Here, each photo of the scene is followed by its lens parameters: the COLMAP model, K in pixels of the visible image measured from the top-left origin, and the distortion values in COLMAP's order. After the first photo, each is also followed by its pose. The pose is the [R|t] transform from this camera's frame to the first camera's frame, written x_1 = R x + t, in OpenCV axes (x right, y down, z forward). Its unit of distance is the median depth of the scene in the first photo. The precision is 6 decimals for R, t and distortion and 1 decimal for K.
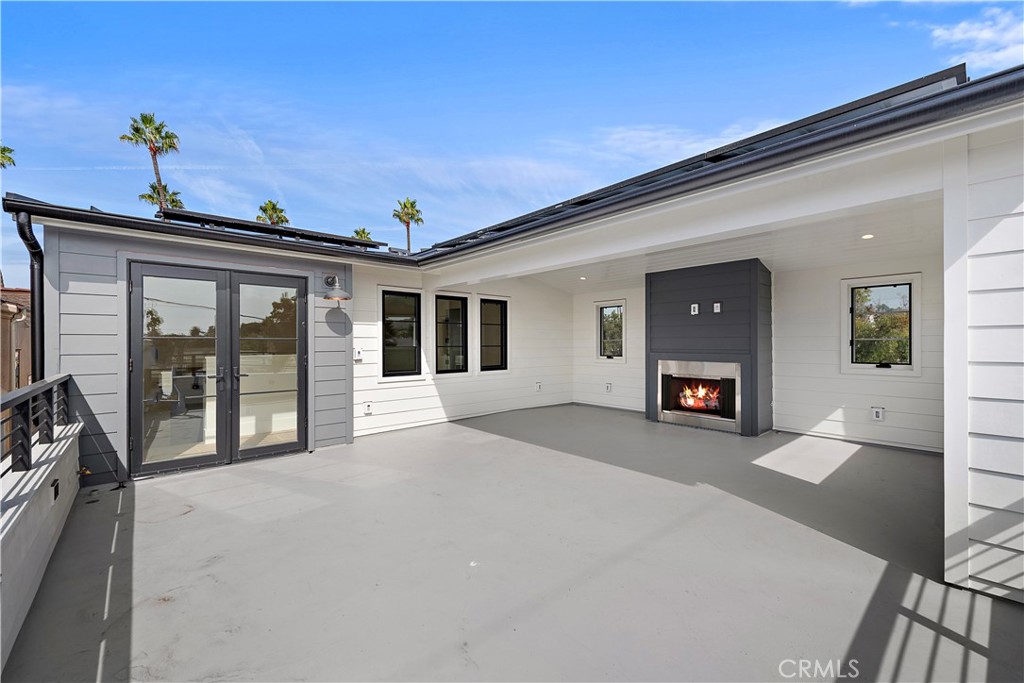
lens RADIAL K [[406.9, 0, 506.9], [0, 406.9, 345.3], [0, 0, 1]] dist [0.000693, 0.000256]
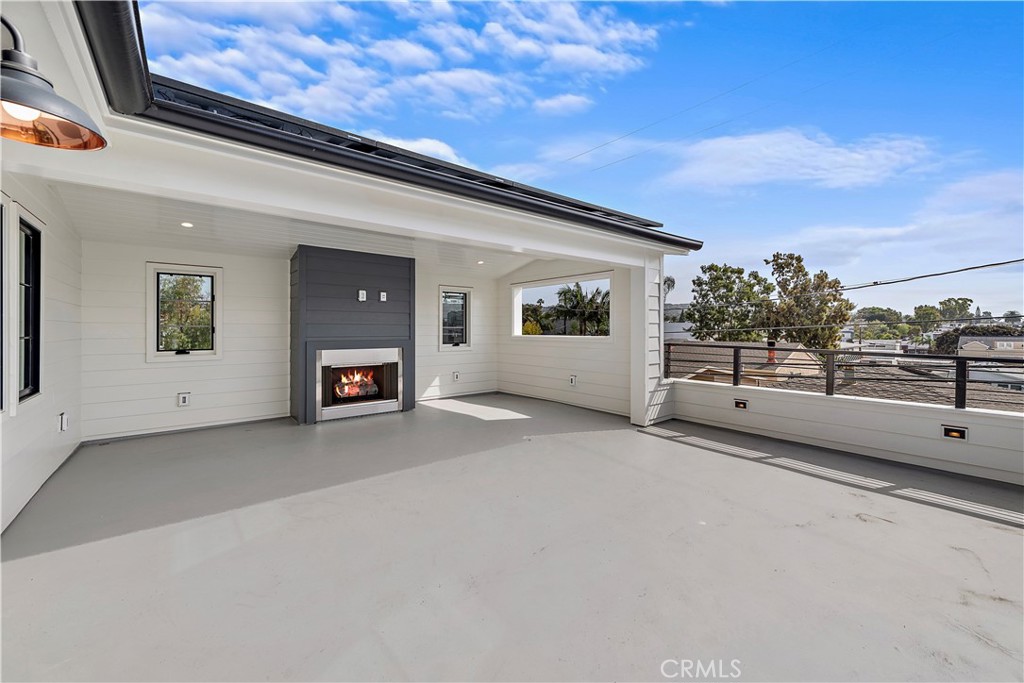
lens RADIAL K [[411.0, 0, 512.0], [0, 411.0, 341.5], [0, 0, 1]] dist [0.033732, -0.000218]
pose [[0.055658, -0.028051, 0.998056, -0.511509], [0.006761, 0.999593, 0.027717, -0.003007], [-0.998427, 0.005205, 0.055825, 0.585540]]
